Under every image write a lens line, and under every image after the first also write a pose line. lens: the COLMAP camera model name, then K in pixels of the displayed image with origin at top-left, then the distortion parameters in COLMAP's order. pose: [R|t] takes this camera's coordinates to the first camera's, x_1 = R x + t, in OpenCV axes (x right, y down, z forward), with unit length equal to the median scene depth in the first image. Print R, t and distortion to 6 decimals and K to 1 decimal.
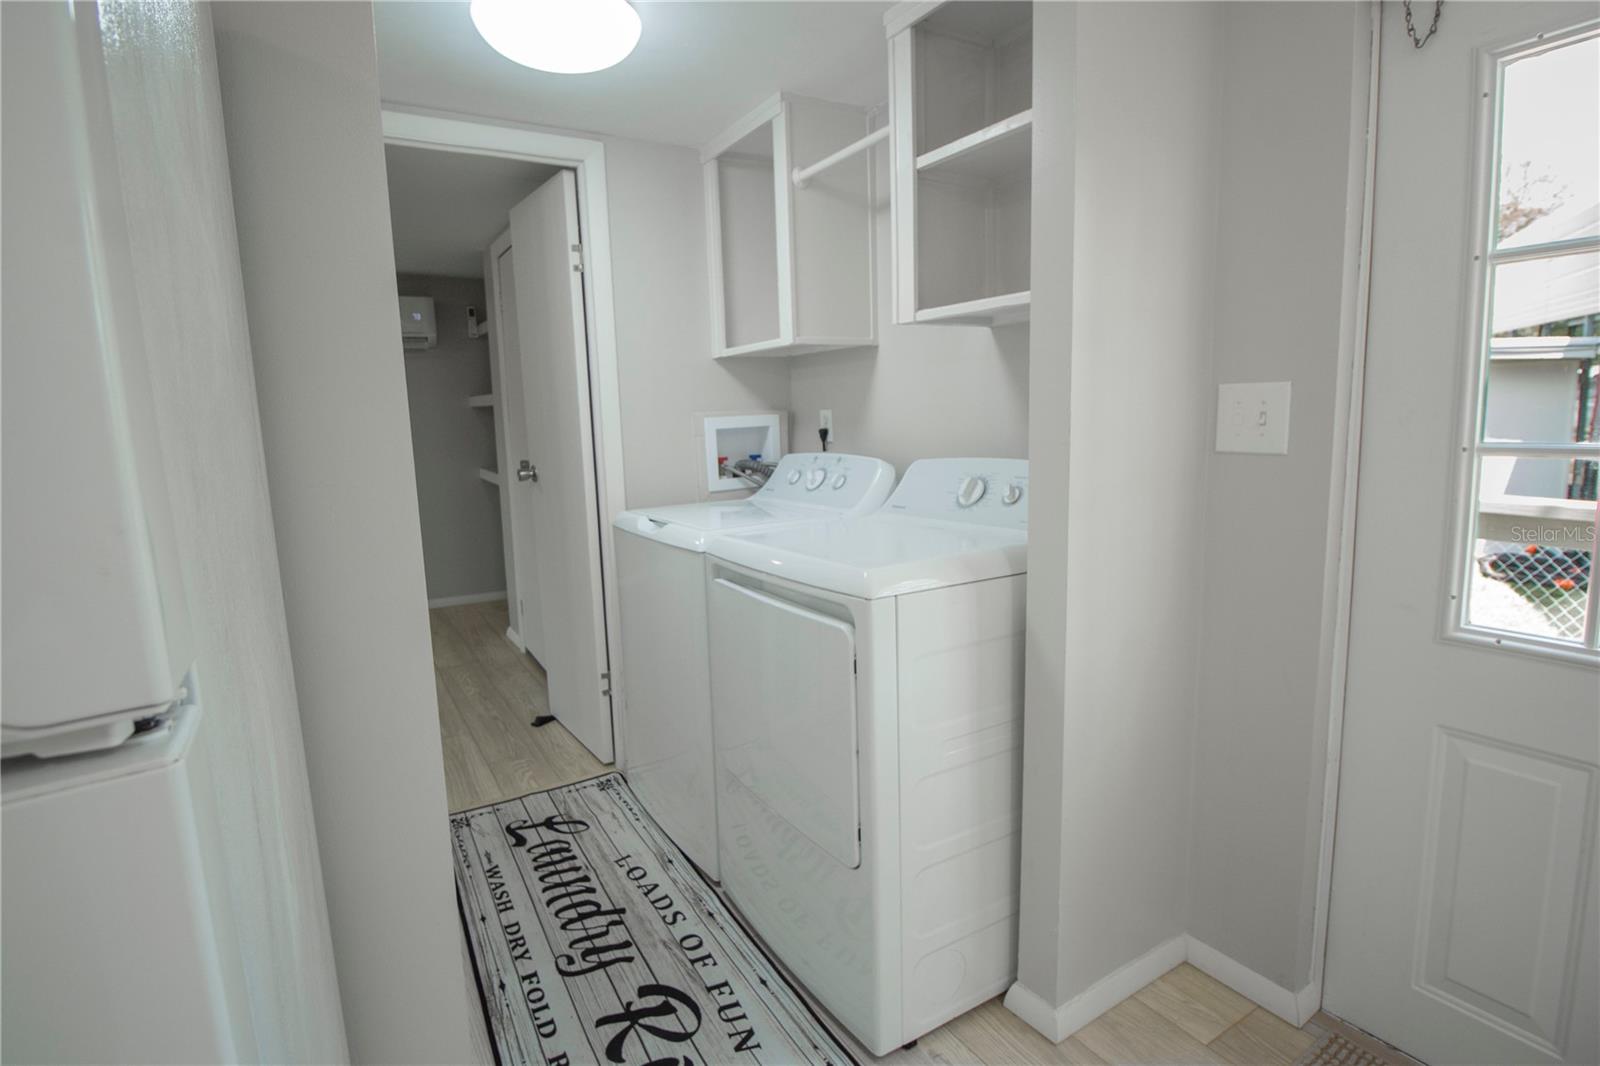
lens RADIAL K [[747.9, 0, 800.0], [0, 747.9, 533.0], [0, 0, 1]] dist [0.001344, -0.008844]
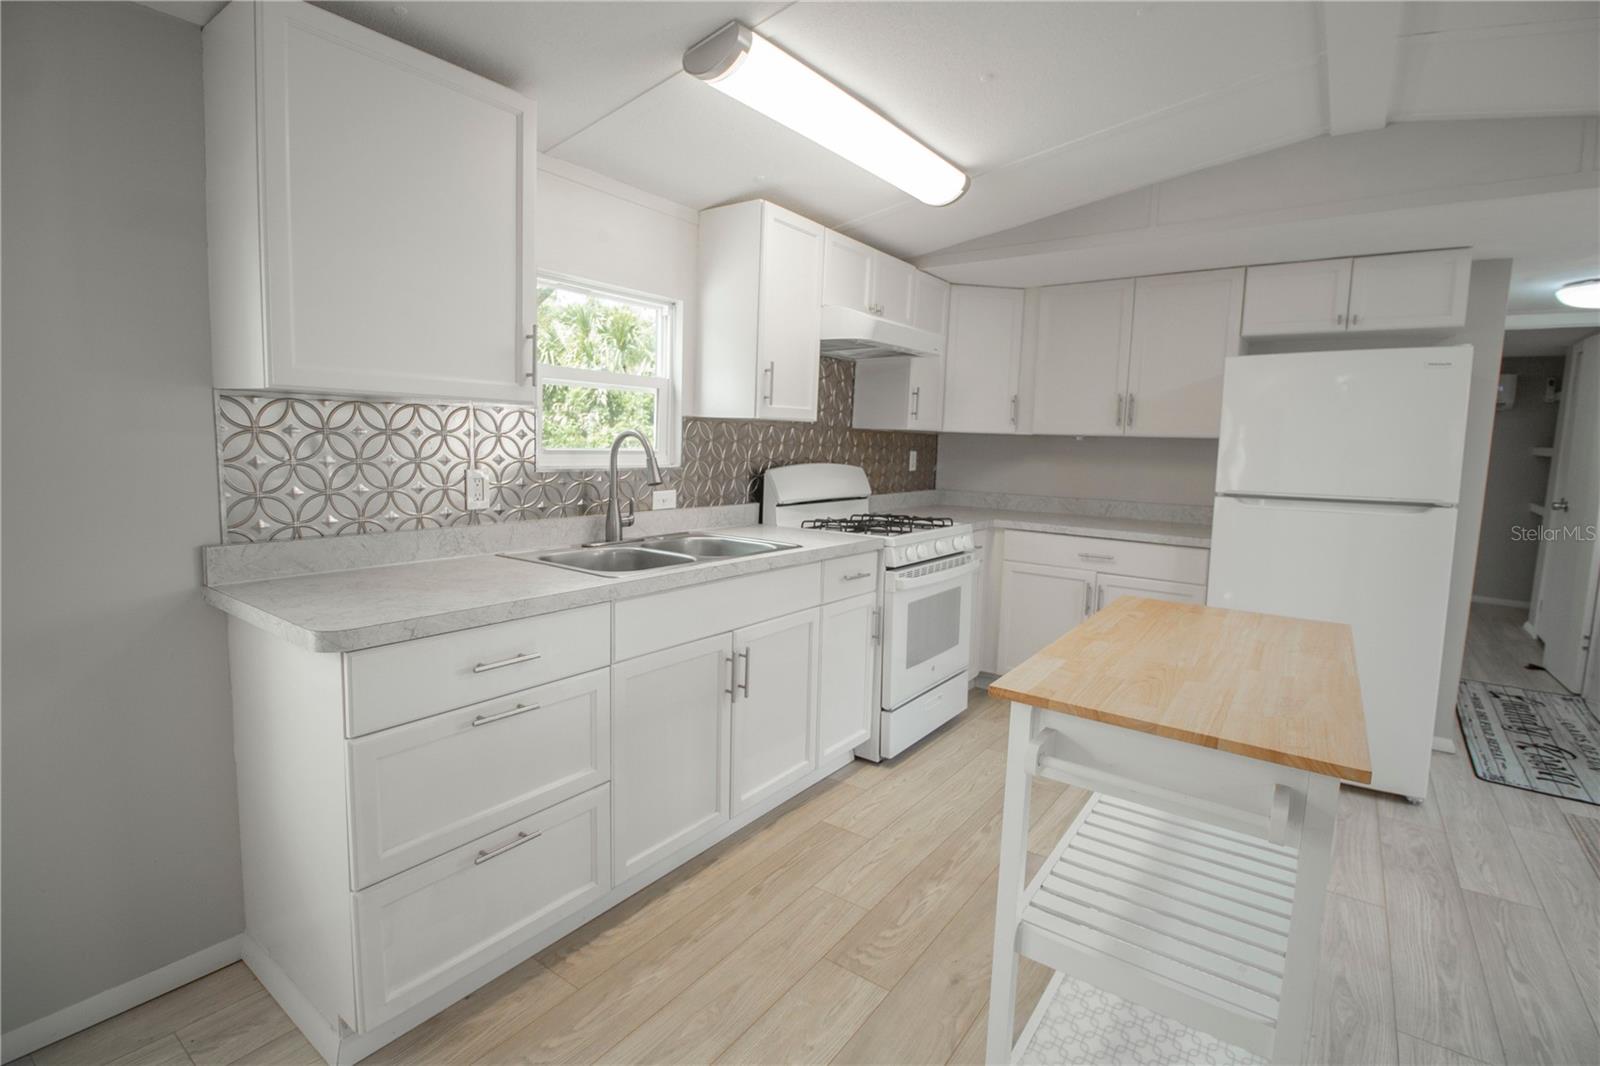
lens RADIAL K [[747.9, 0, 800.0], [0, 747.9, 533.0], [0, 0, 1]] dist [0.001344, -0.008844]
pose [[0.359487, 0.139614, -0.922647, 0.434836], [-0.167988, 0.982273, 0.083184, 0.098954], [0.917905, 0.125090, 0.376568, -0.892918]]
